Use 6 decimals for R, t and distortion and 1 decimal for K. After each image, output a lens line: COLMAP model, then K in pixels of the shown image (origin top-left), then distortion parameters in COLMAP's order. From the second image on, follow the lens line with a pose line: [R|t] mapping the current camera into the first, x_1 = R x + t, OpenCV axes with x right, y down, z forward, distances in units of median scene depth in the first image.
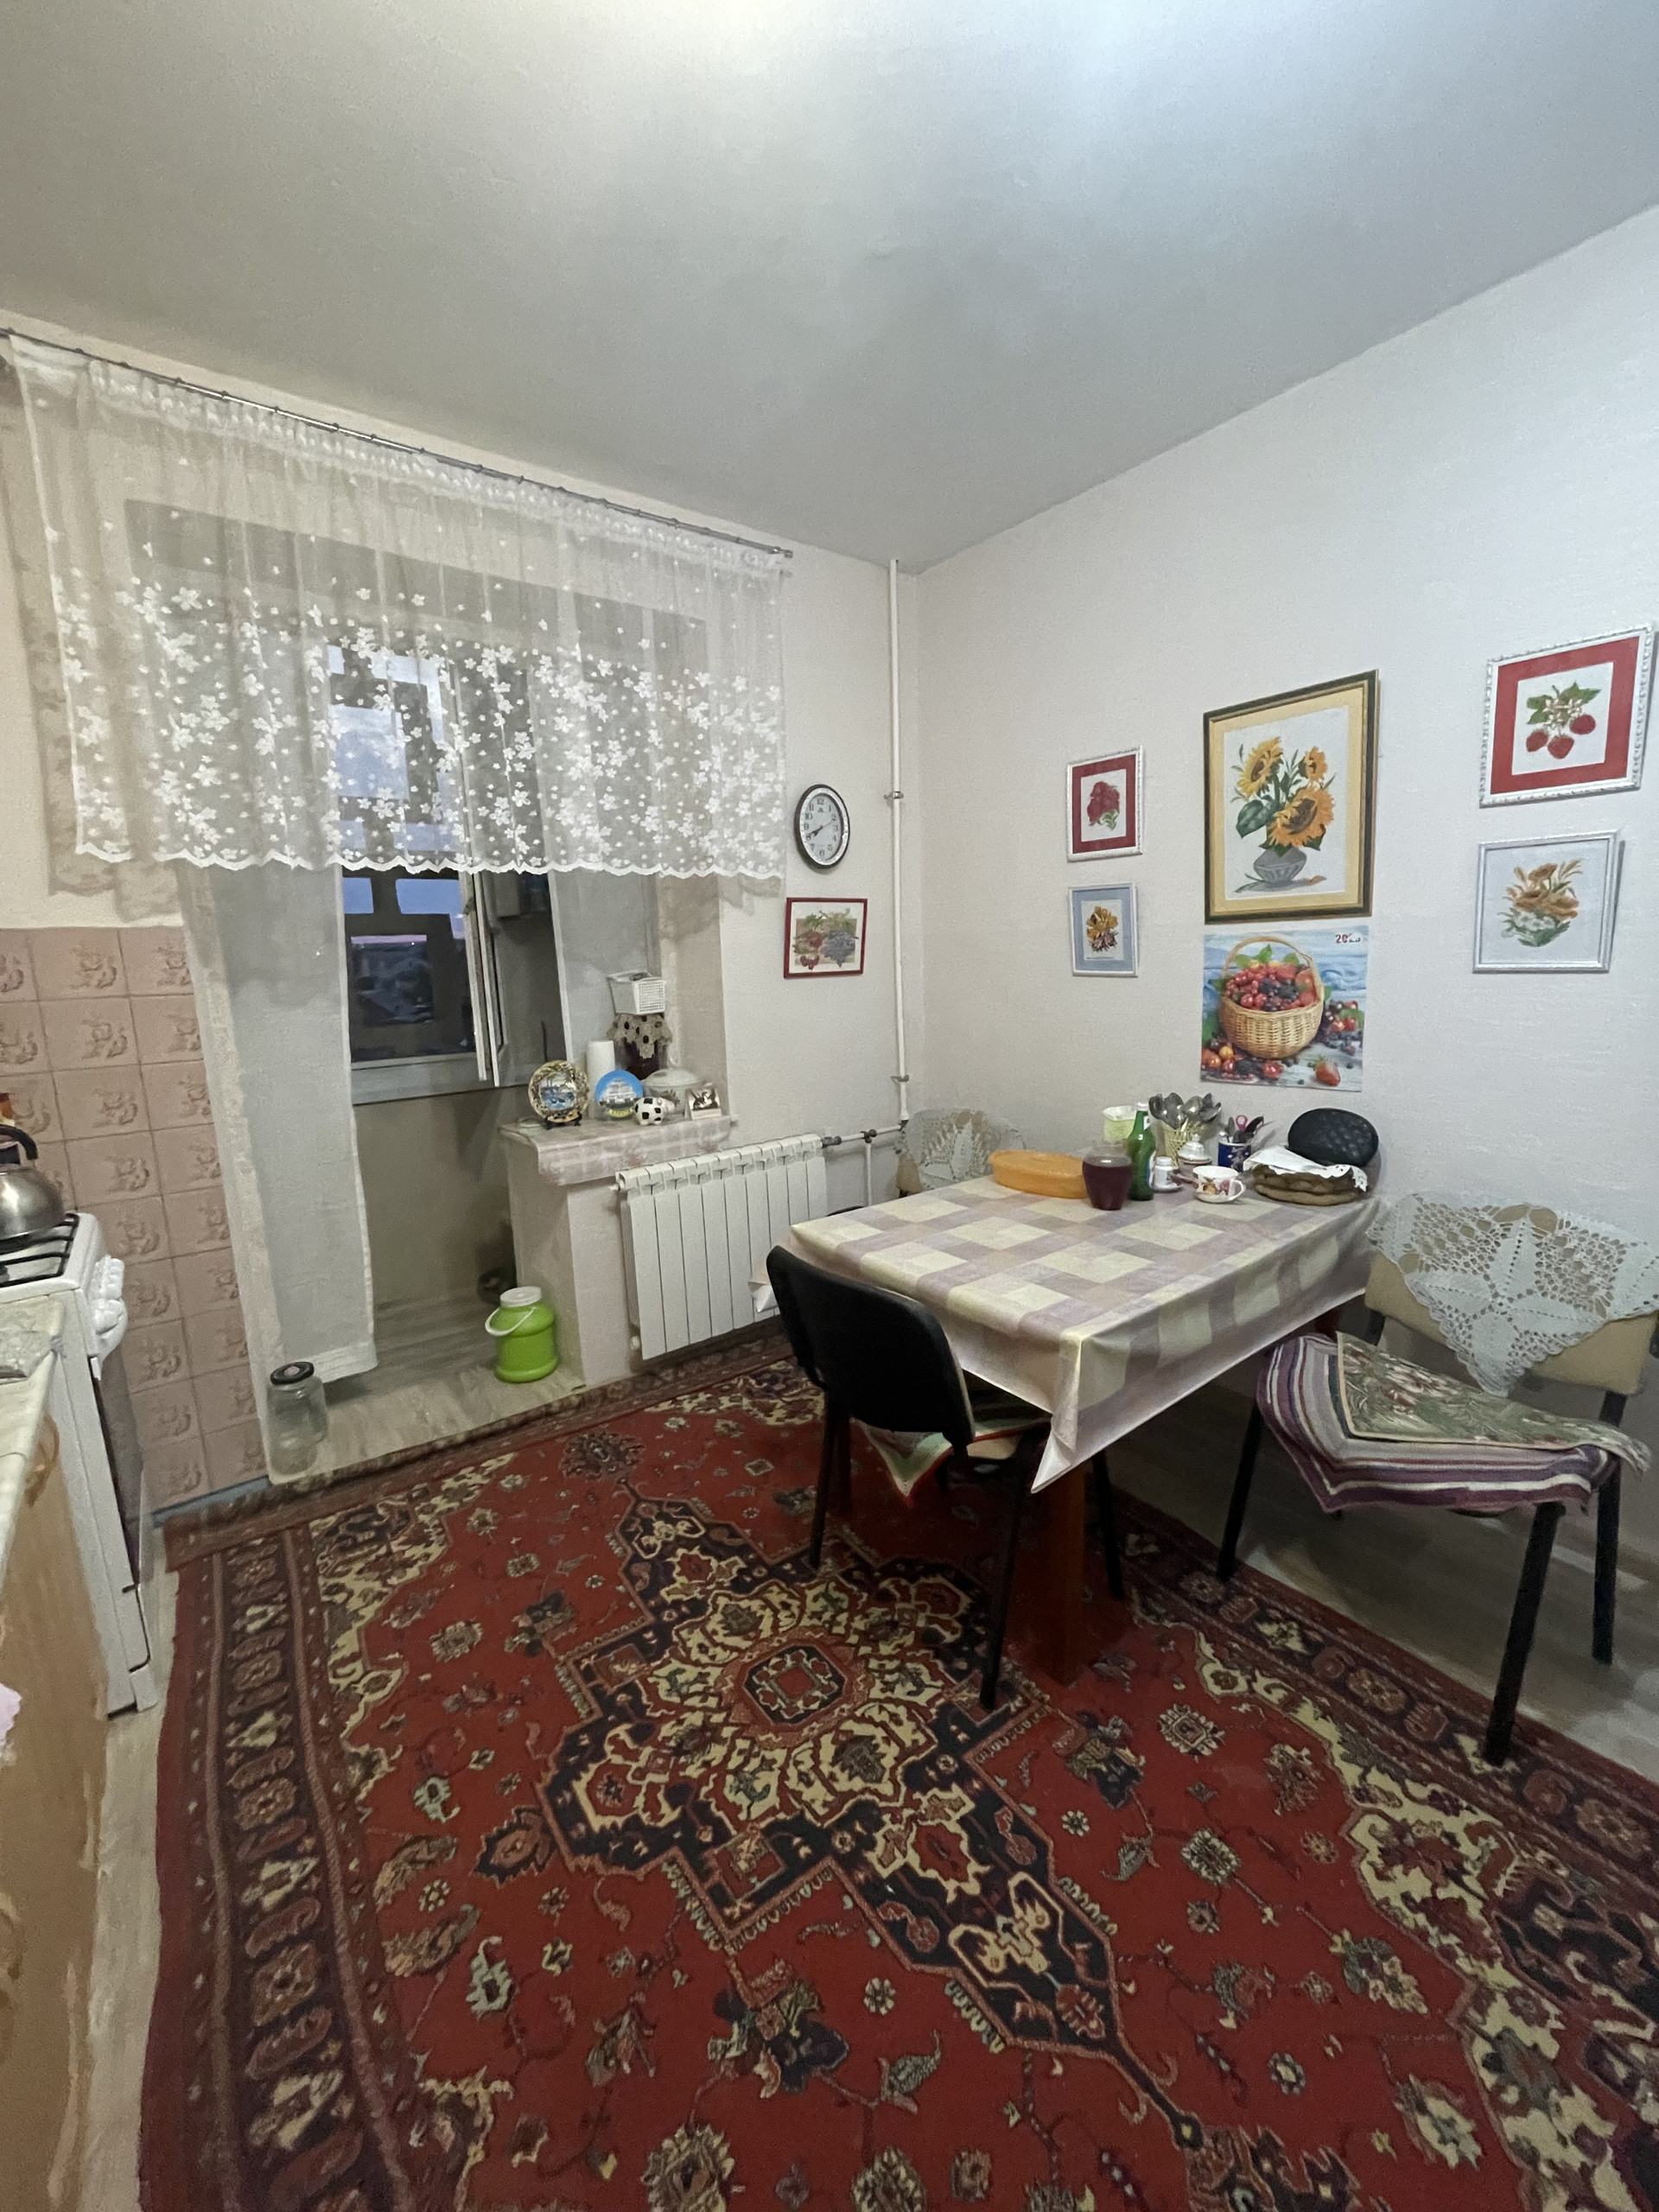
lens RADIAL K [[892.4, 0, 831.7], [0, 892.4, 1104.8], [0, 0, 1]] dist [-0.000734, -0.000668]
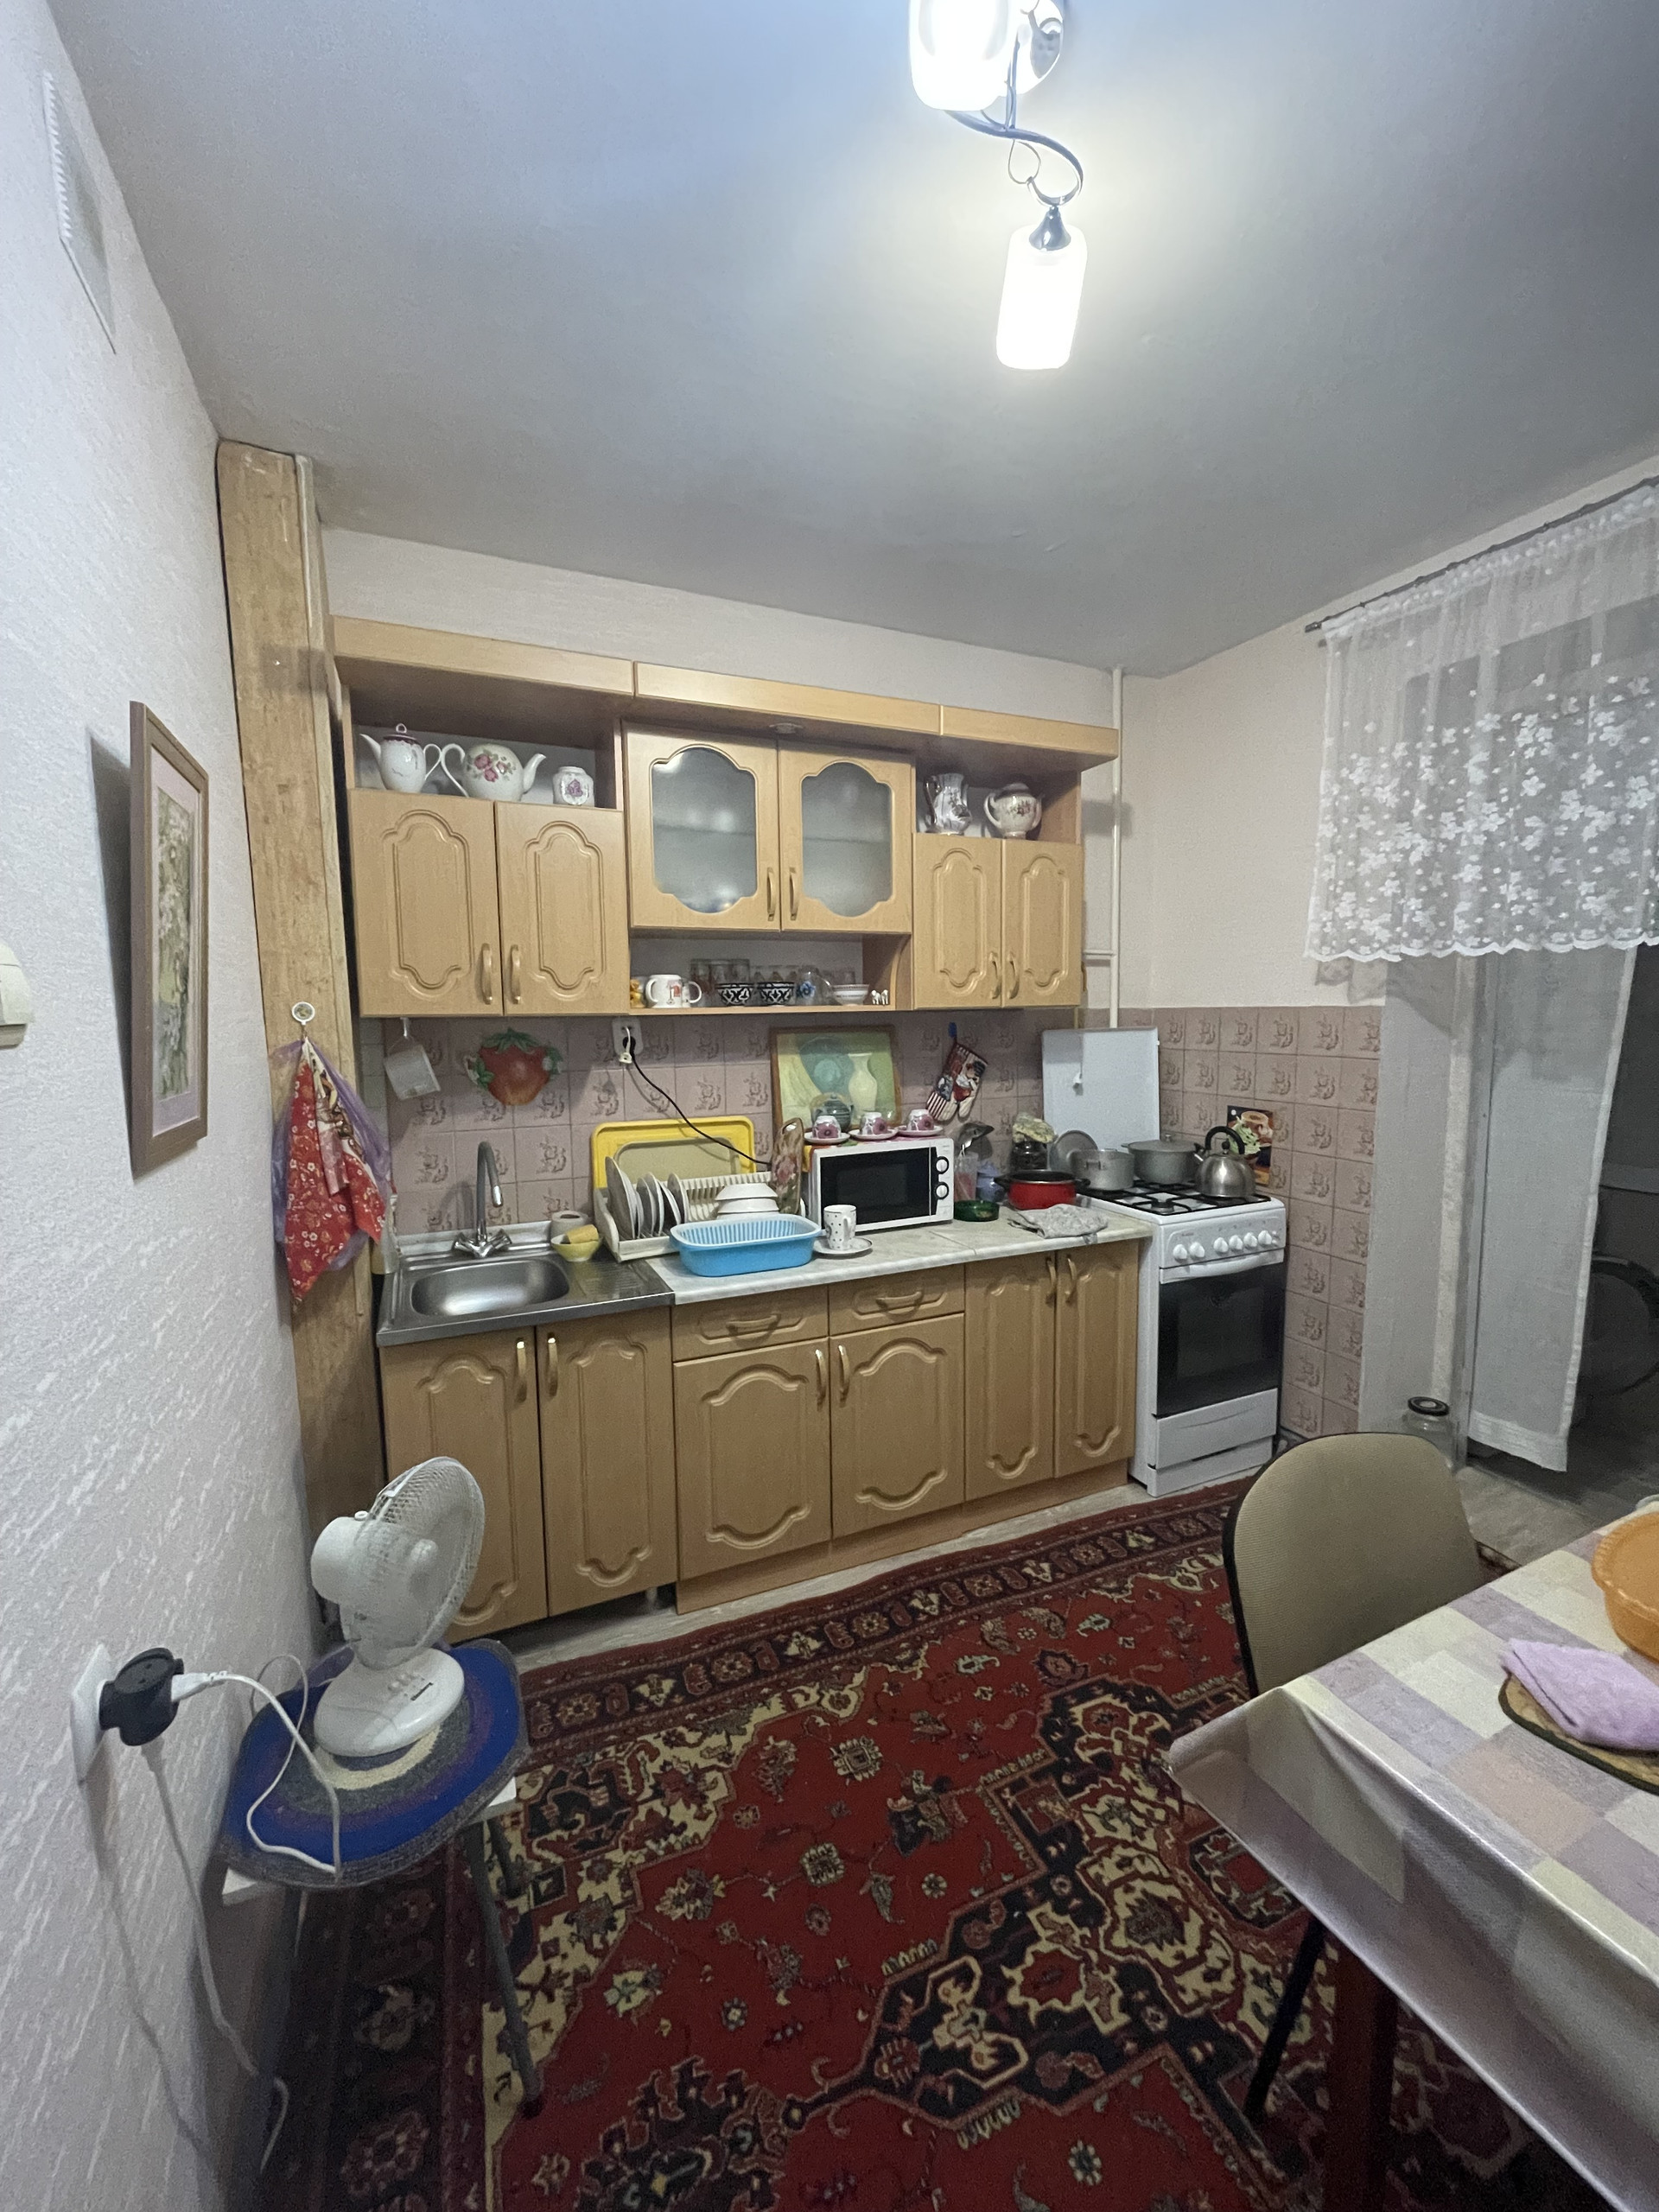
lens RADIAL K [[892.4, 0, 838.0], [0, 892.4, 1107.2], [0, 0, 1]] dist [-0.000734, -0.000668]
pose [[-0.218125, 0.136510, -0.966326, 0.936993], [-0.158950, 0.971978, 0.173187, -0.219507], [0.962890, 0.191374, -0.190314, 0.728799]]
